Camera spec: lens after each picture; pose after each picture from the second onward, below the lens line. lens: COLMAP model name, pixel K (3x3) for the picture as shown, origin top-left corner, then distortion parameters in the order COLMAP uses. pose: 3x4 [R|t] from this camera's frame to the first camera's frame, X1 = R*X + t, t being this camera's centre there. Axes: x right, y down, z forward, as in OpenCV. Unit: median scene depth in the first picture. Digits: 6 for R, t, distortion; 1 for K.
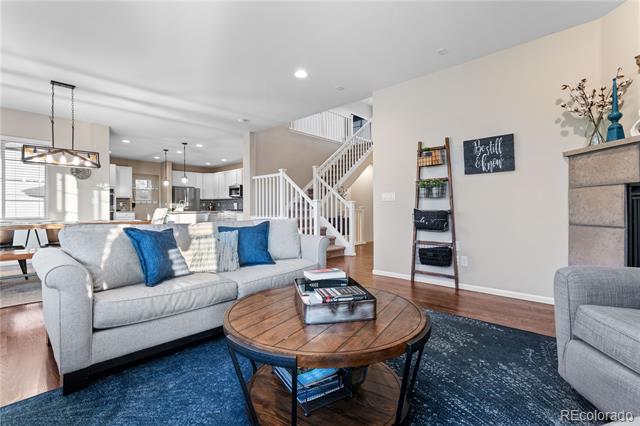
lens RADIAL K [[292.8, 0, 321.6], [0, 292.8, 209.1], [0, 0, 1]] dist [0.001501, 0.000052]
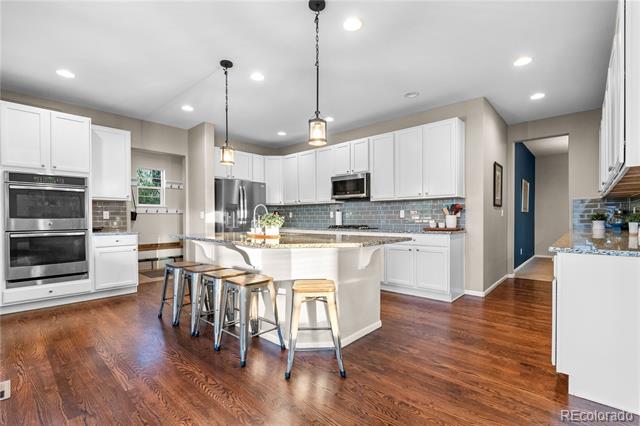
lens RADIAL K [[292.8, 0, 318.4], [0, 292.8, 217.8], [0, 0, 1]] dist [0.001501, 0.000052]
pose [[0.999996, 0.000605, -0.002820, -0.333375], [-0.000592, 0.999990, 0.004371, -0.013341], [0.002823, -0.004369, 0.999986, 0.512876]]
